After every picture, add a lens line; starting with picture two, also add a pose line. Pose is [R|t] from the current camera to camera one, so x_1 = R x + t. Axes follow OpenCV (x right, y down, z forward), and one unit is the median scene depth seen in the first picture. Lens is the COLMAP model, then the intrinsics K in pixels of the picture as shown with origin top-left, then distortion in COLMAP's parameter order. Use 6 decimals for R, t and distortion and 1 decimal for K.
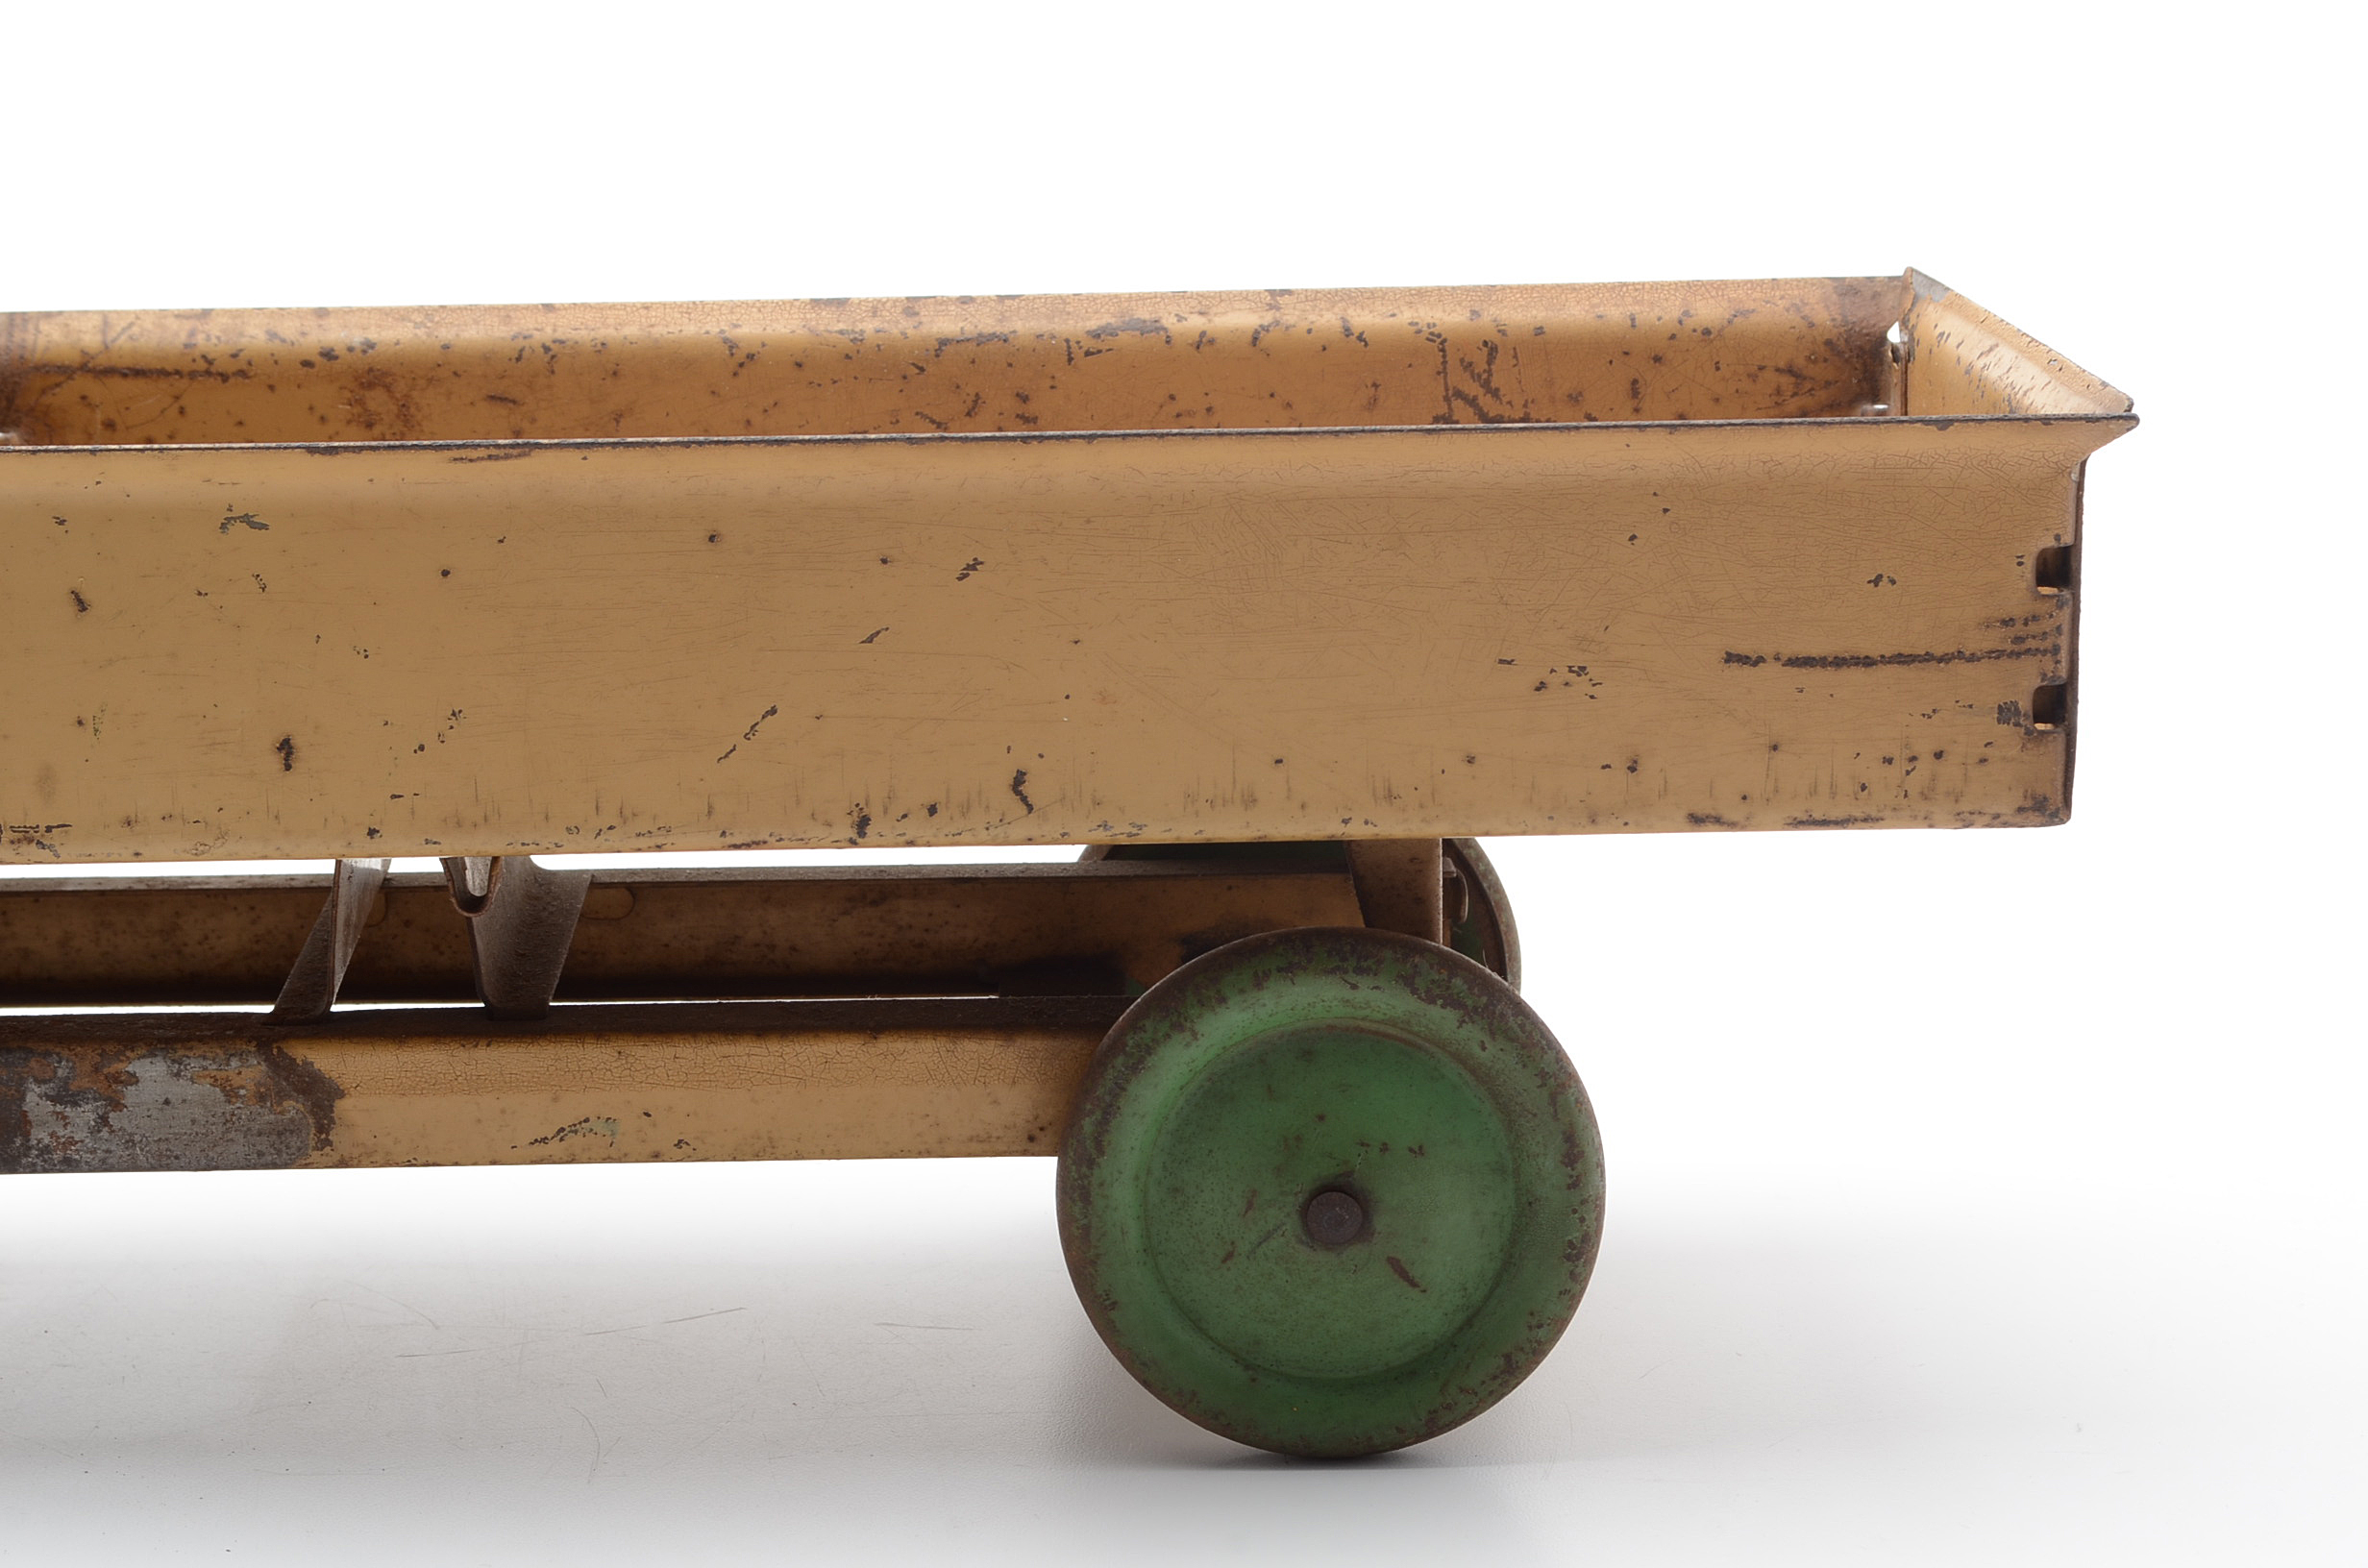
lens RADIAL K [[5261.2, 0, 1184.0], [0, 5261.2, 784.0], [0, 0, 1]] dist [0.023726, -0.112664]
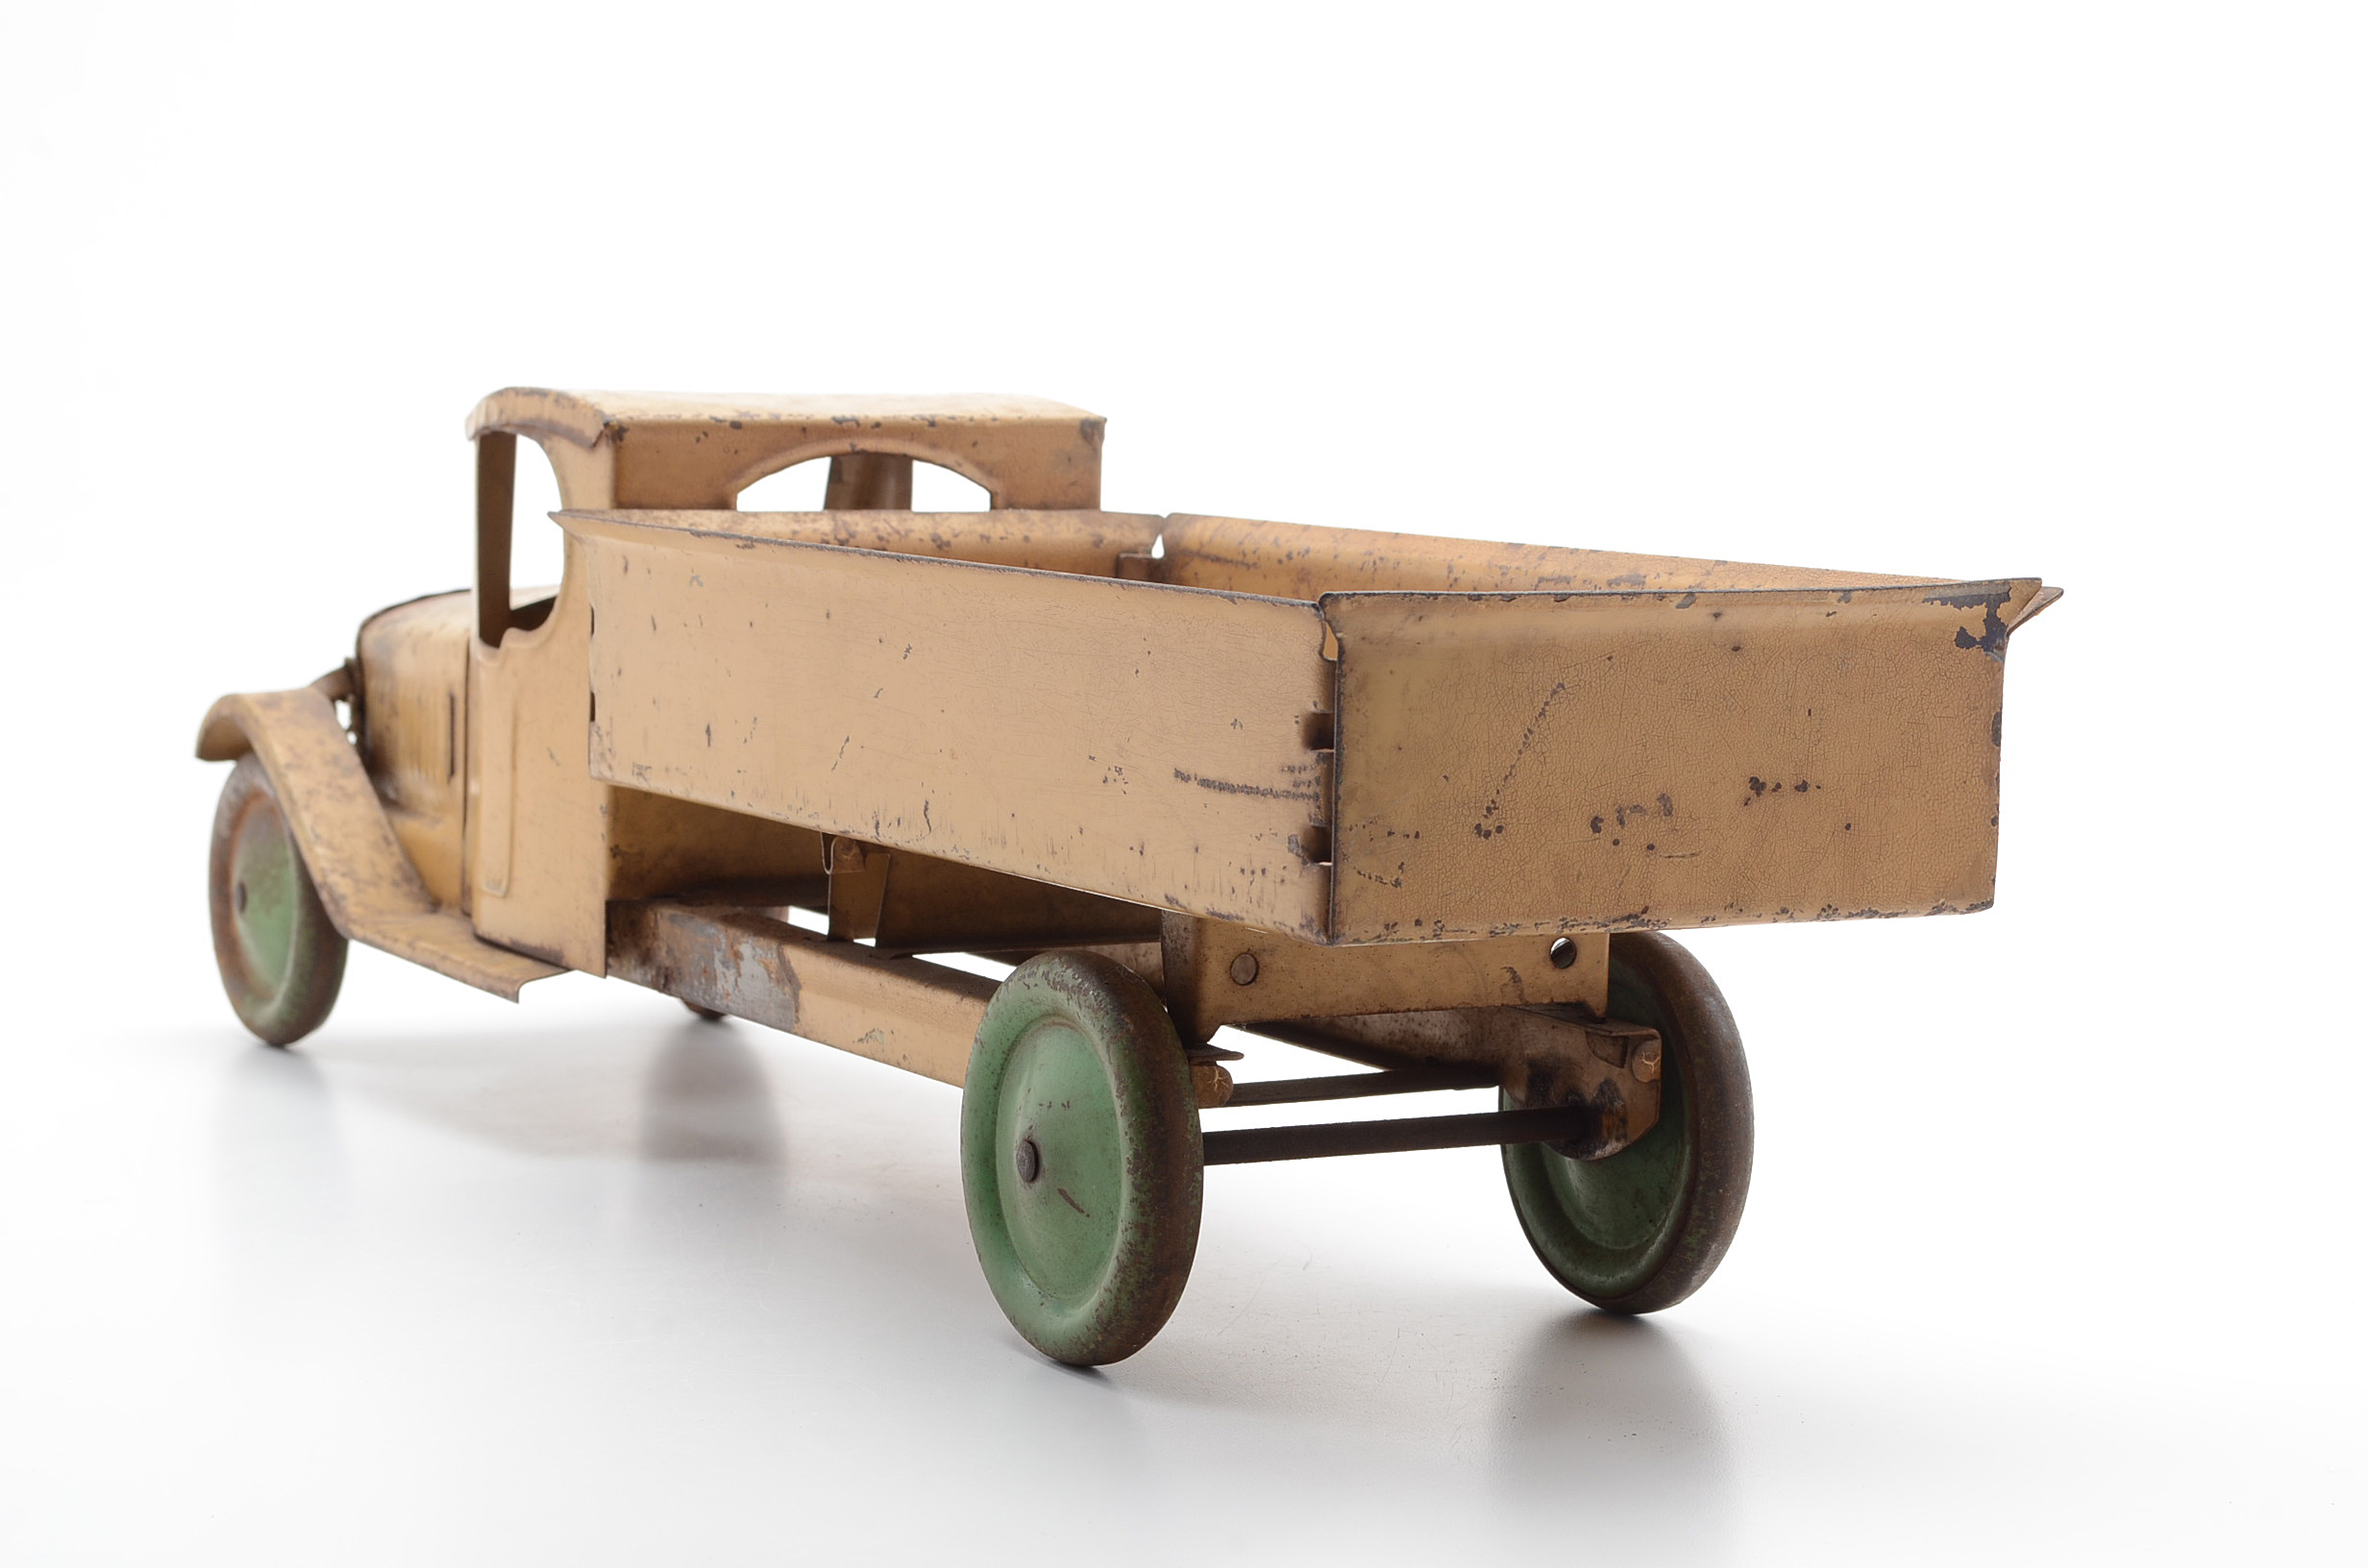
lens RADIAL K [[5218.3, 0, 1184.0], [0, 5218.3, 784.0], [0, 0, 1]] dist [0.016740, 0.026475]
pose [[0.468533, 0.104222, -0.877277, 1.179438], [-0.209164, 0.977870, 0.004463, -0.026534], [0.858328, 0.181404, 0.479964, 0.374584]]
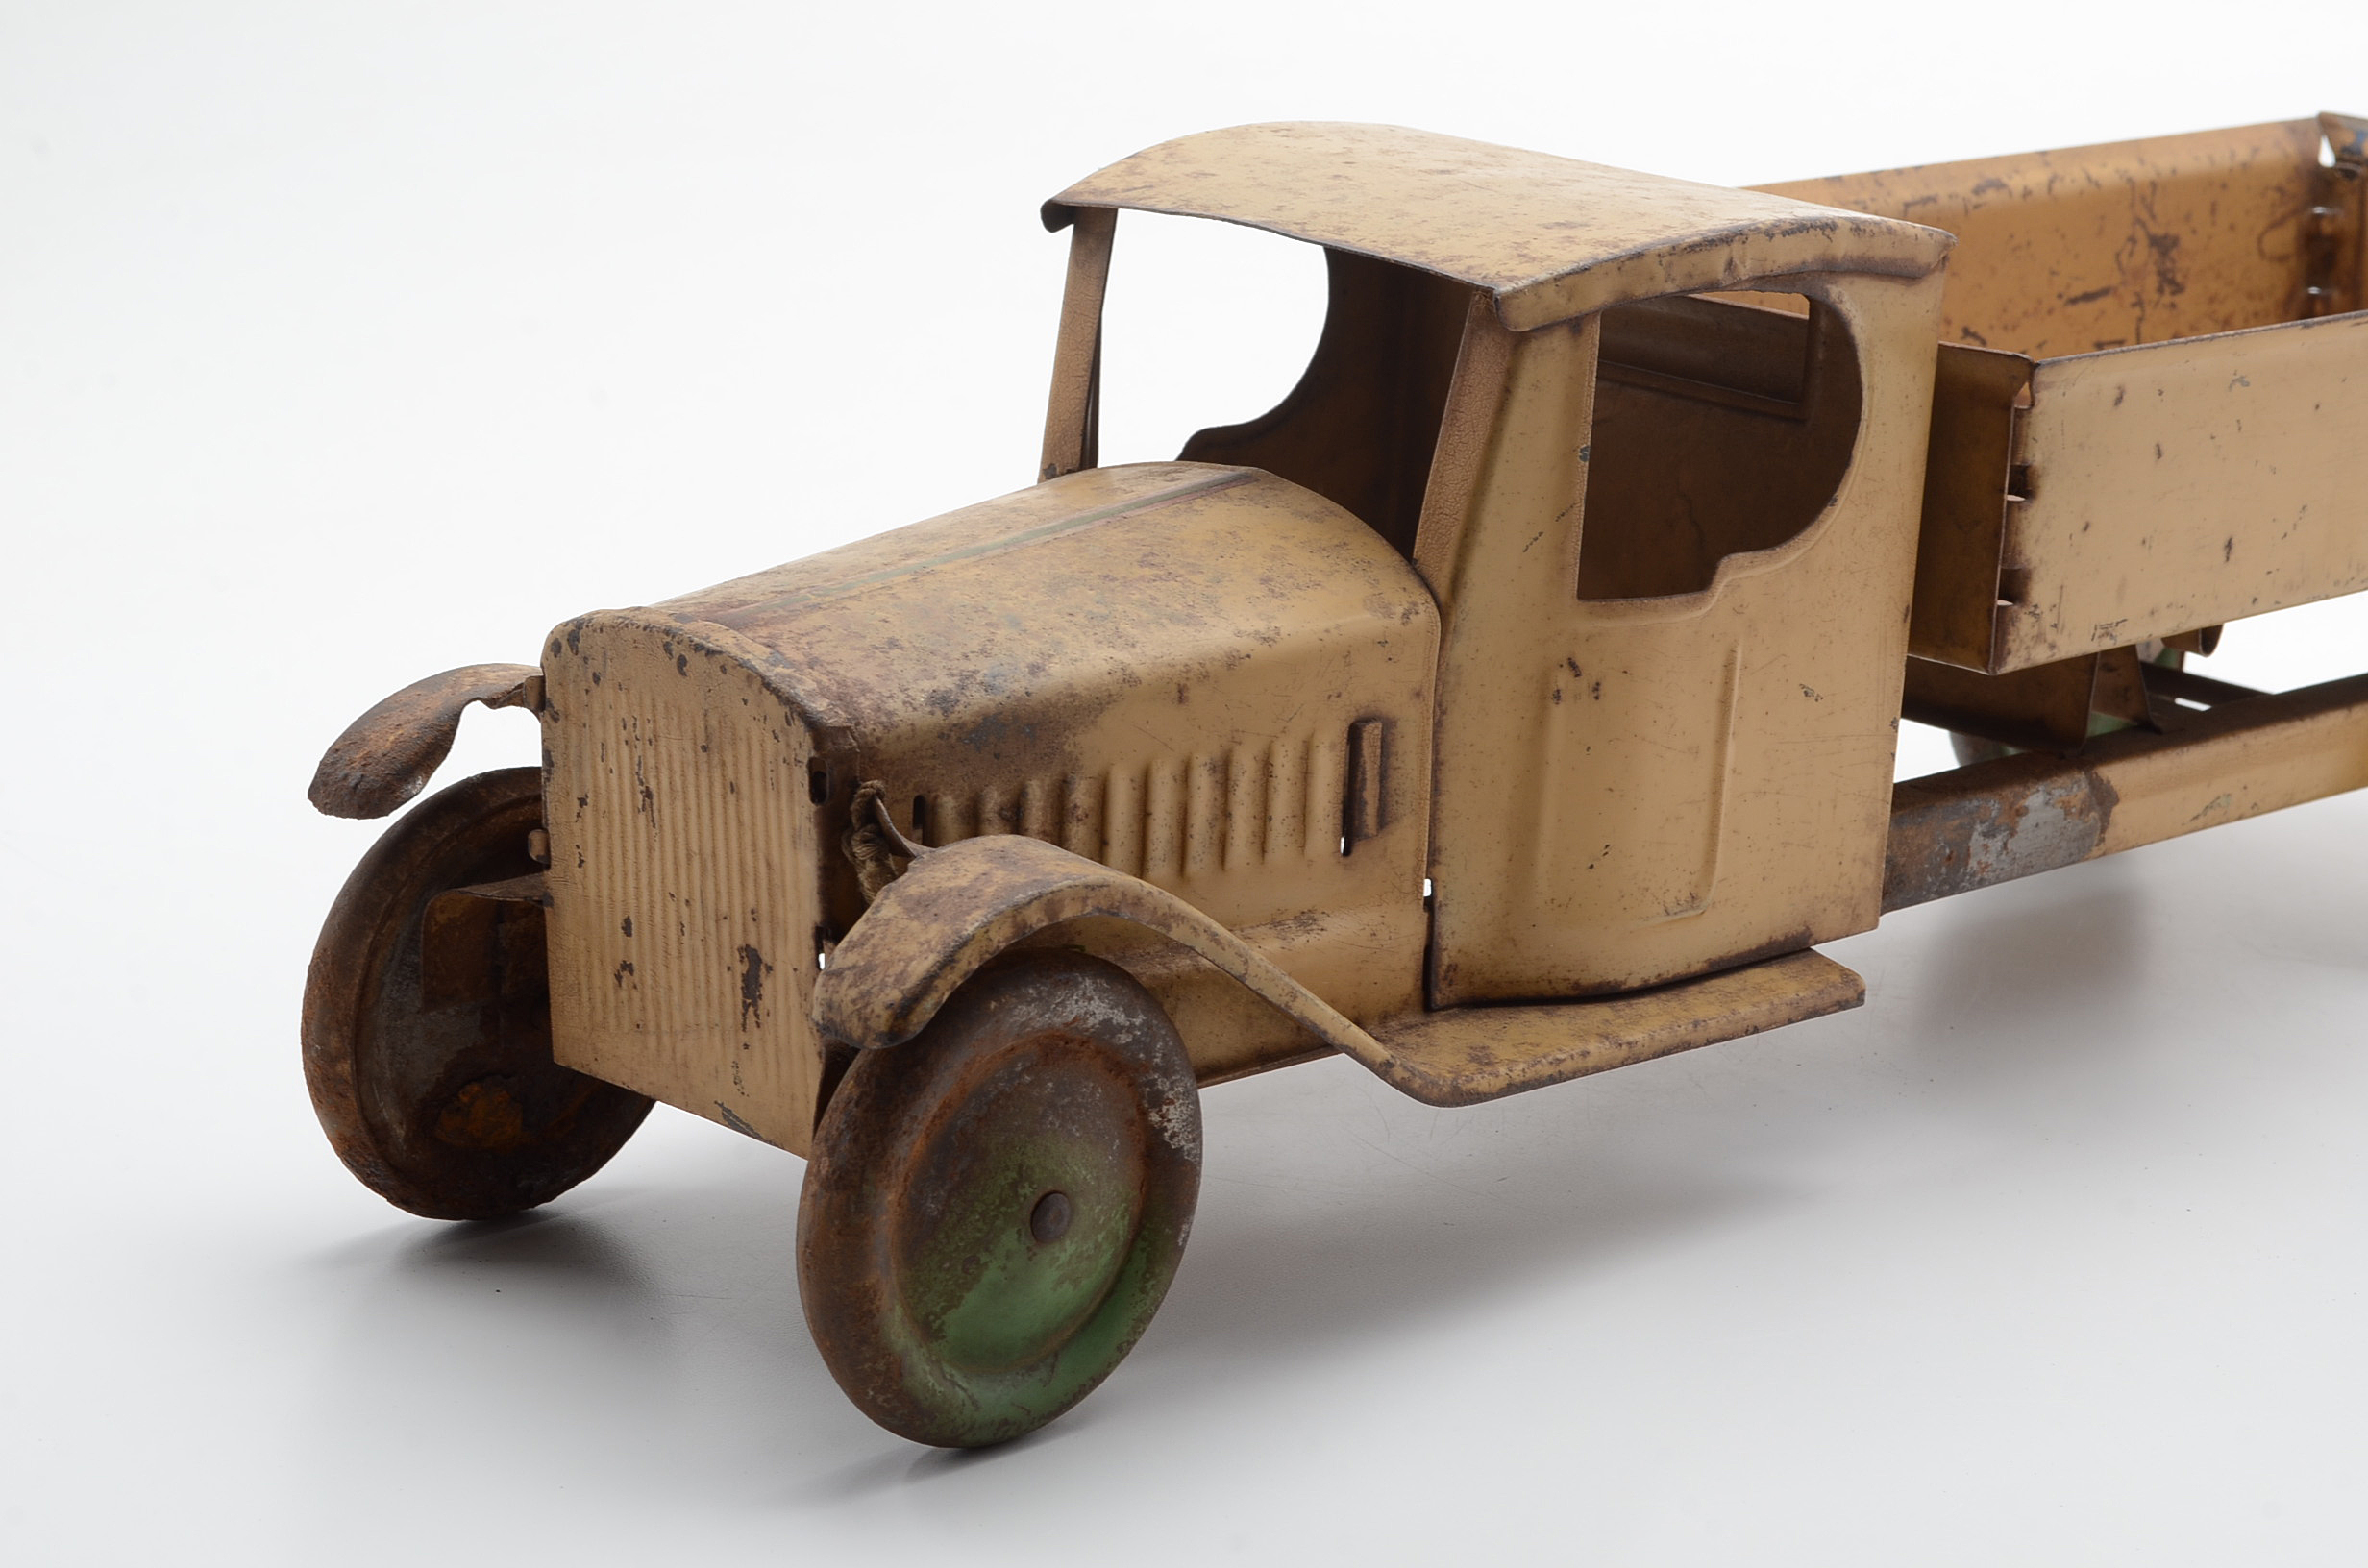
lens RADIAL K [[5306.7, 0, 1184.0], [0, 5306.7, 784.0], [0, 0, 1]] dist [0.046023, -0.051793]
pose [[0.734941, -0.132126, 0.665134, -1.239392], [0.086554, 0.991090, 0.101237, -0.103901], [-0.672584, -0.016833, 0.739829, 0.155034]]
